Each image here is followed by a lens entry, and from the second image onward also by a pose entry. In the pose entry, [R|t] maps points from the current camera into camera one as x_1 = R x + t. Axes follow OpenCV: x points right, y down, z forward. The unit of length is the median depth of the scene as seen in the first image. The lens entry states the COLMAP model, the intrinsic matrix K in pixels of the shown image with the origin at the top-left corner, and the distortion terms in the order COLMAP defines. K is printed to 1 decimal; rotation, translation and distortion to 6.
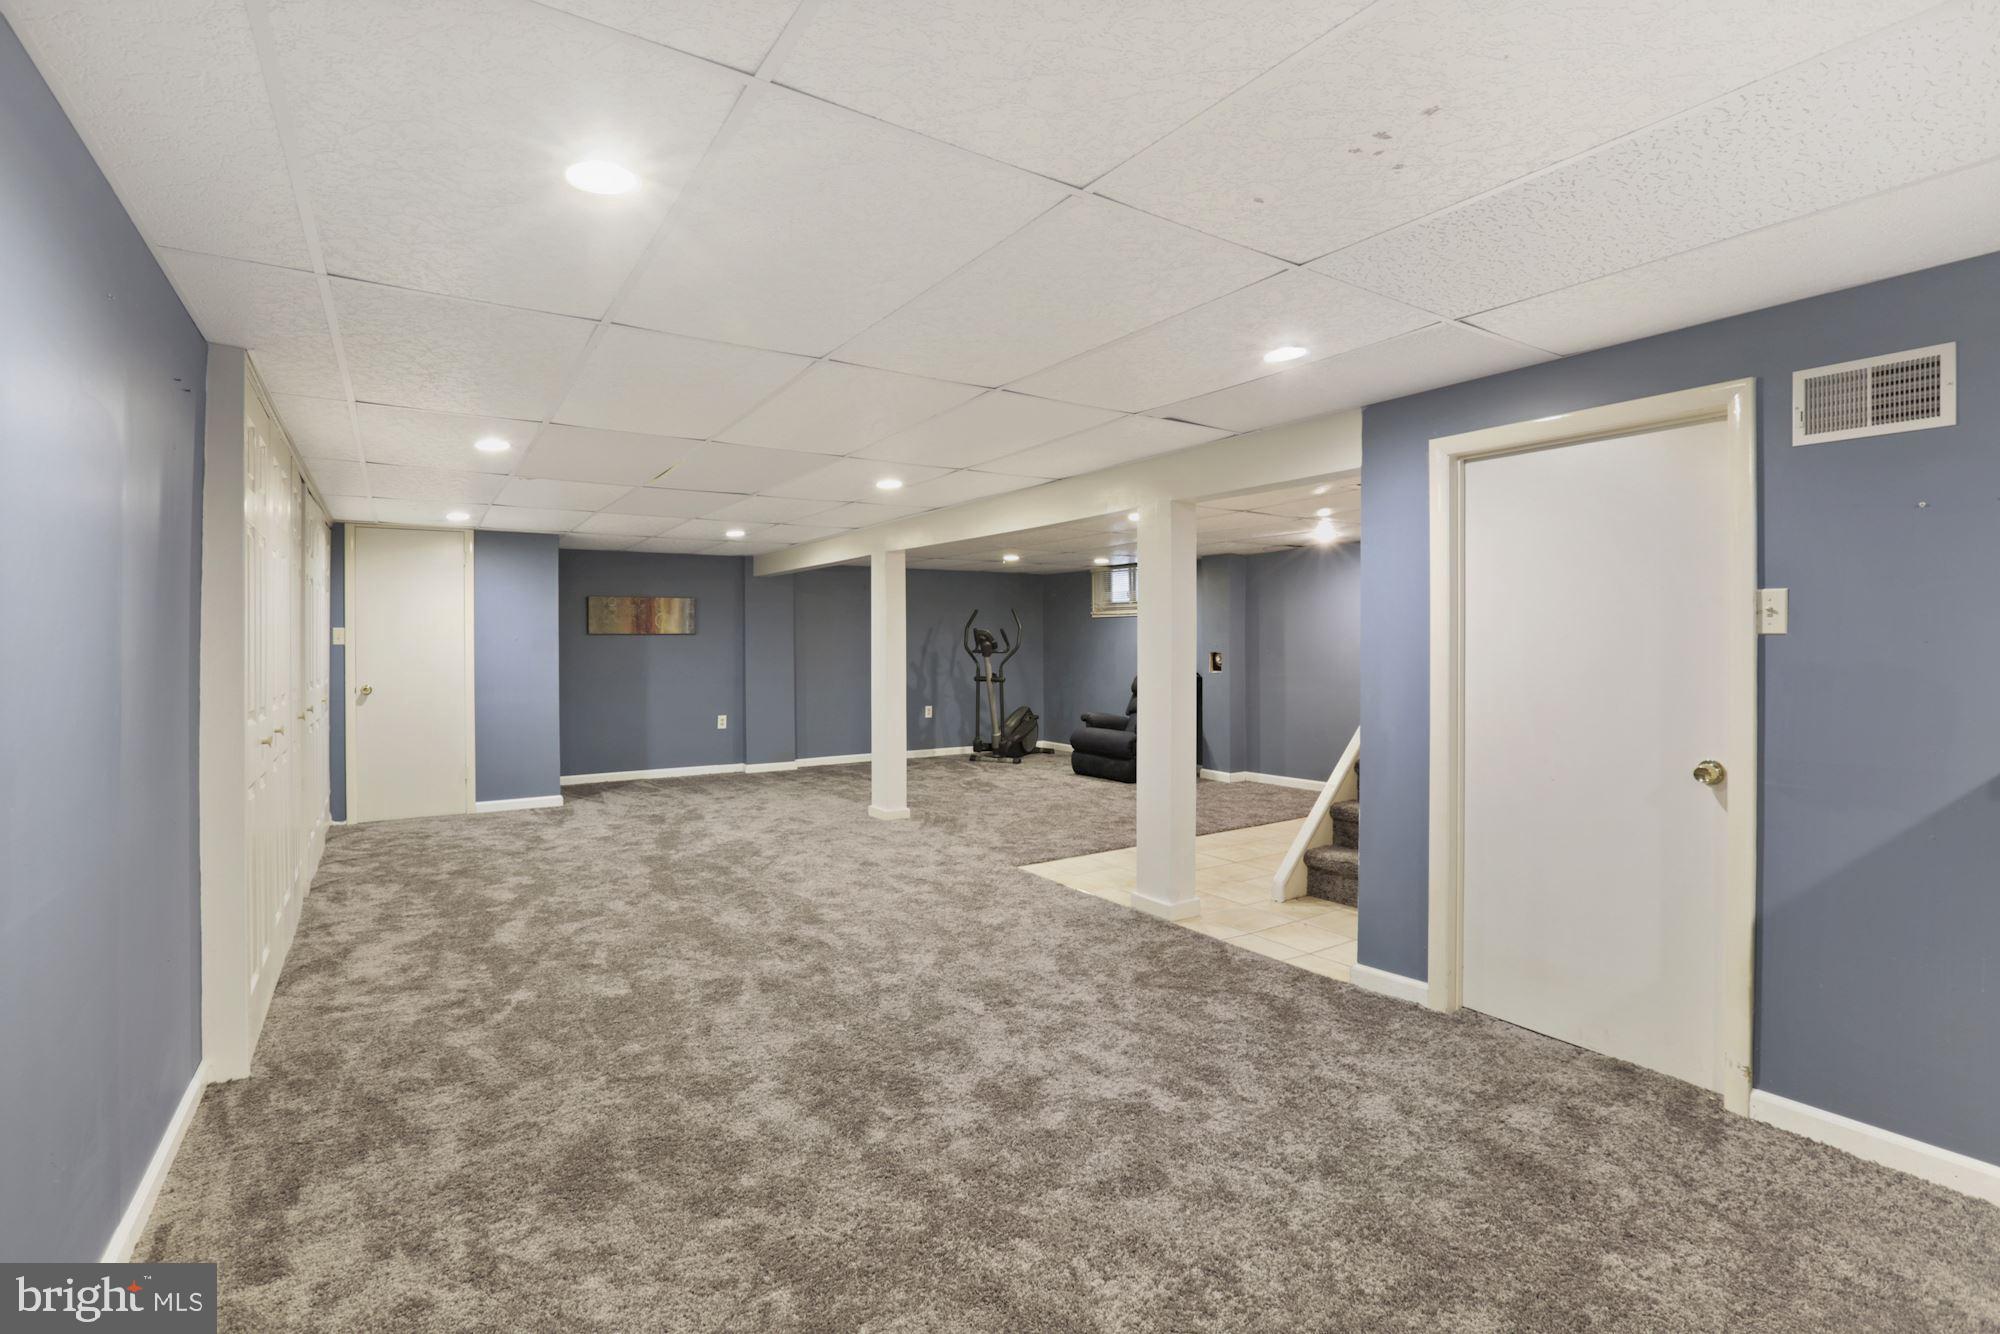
lens RADIAL K [[910.9, 0, 999.5], [0, 910.9, 657.2], [0, 0, 1]] dist [-0.041716, 0.019140]
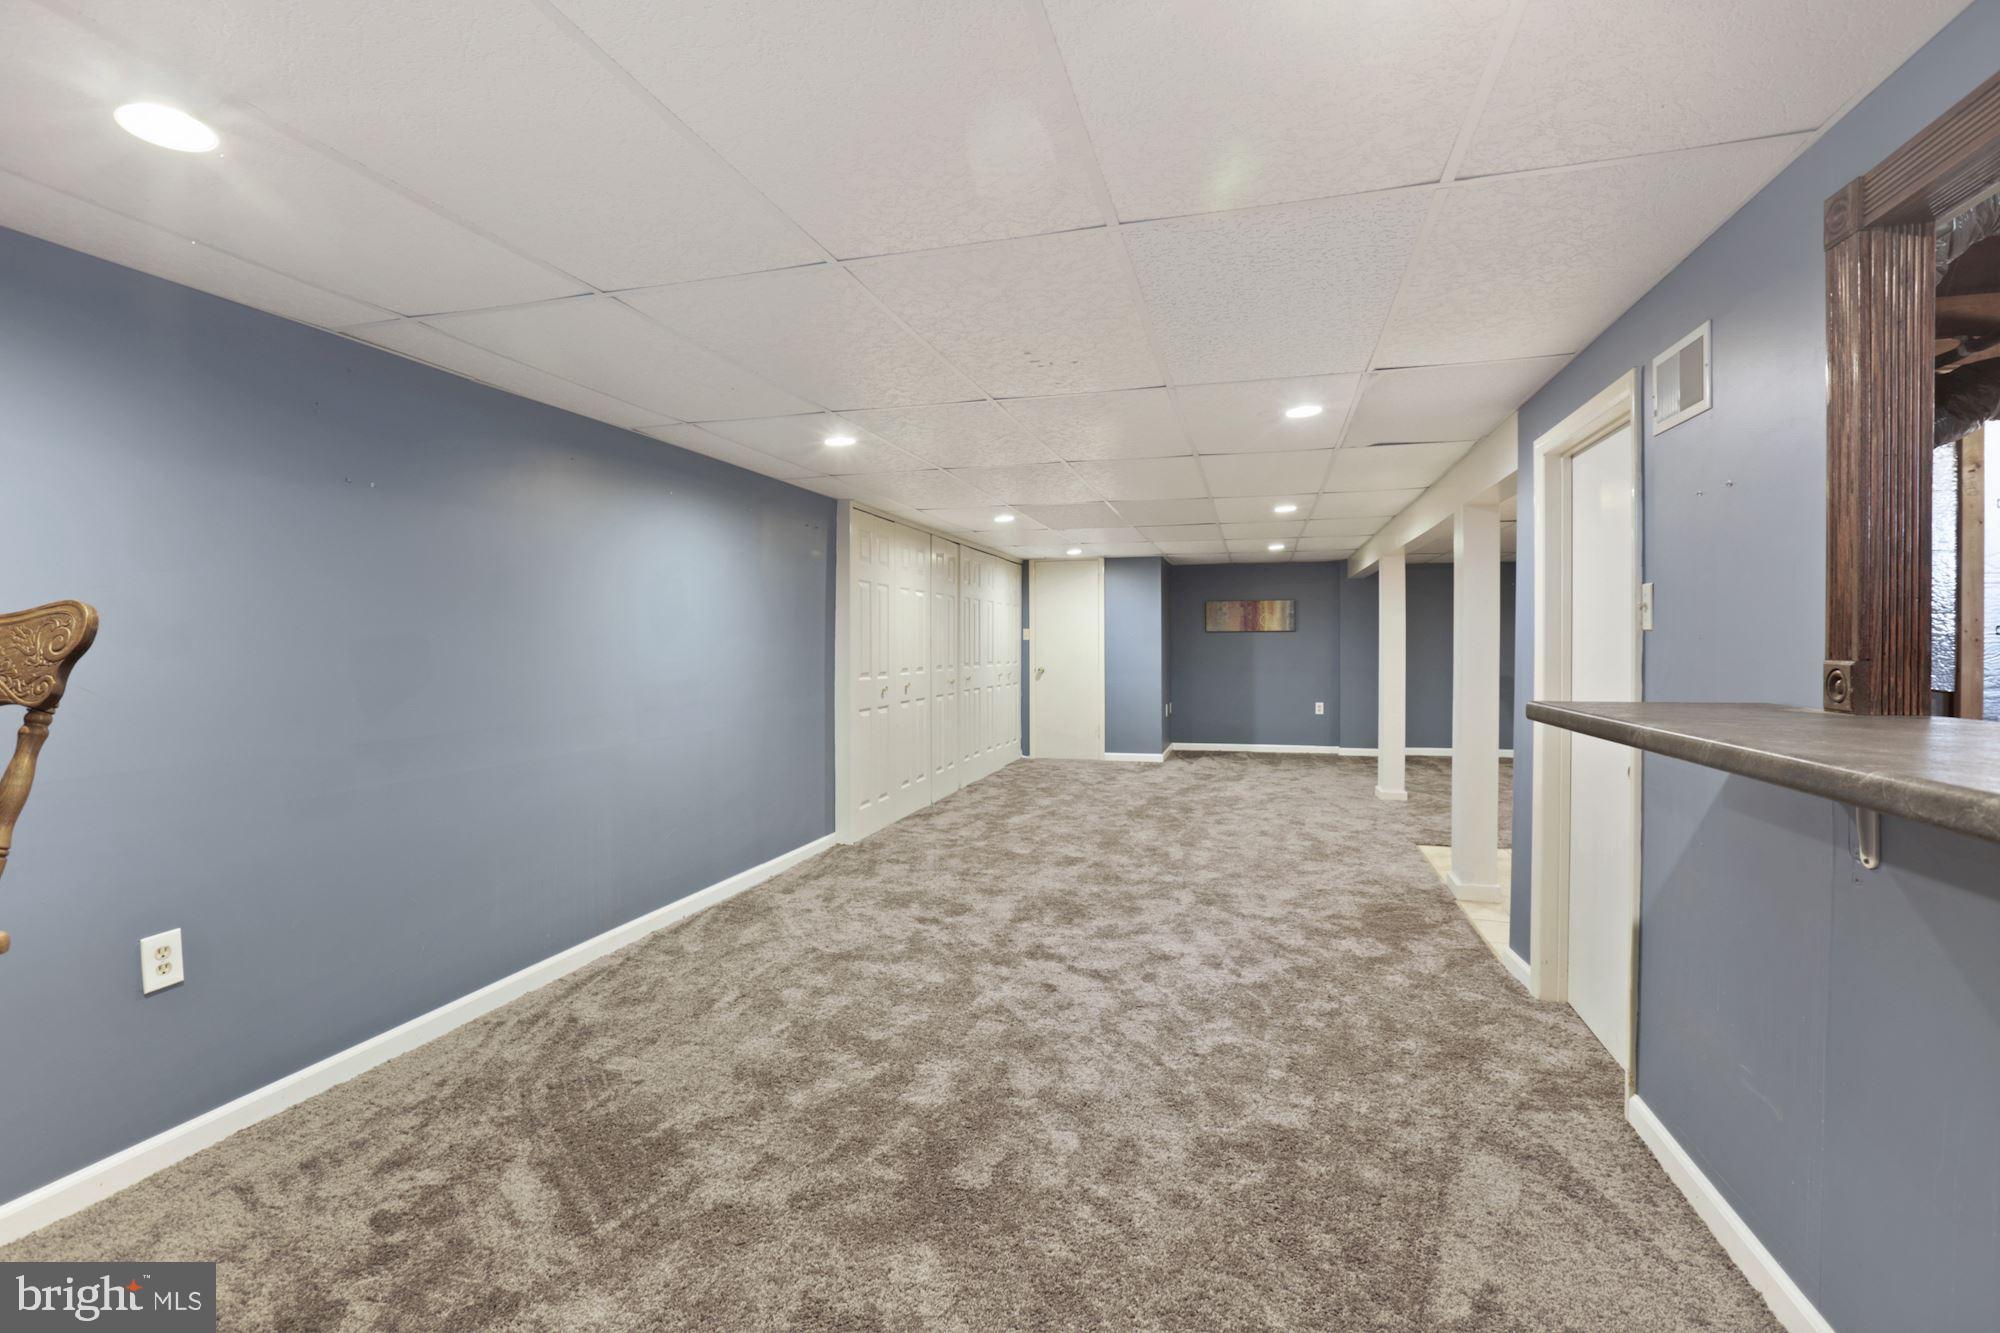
lens RADIAL K [[915.9, 0, 1008.2], [0, 915.9, 655.2], [0, 0, 1]] dist [-0.001773, -0.000217]
pose [[0.668129, 0.012501, -0.743941, 0.761732], [-0.011083, 0.999915, 0.006848, 0.002937], [0.743963, 0.003669, 0.668210, -0.130469]]
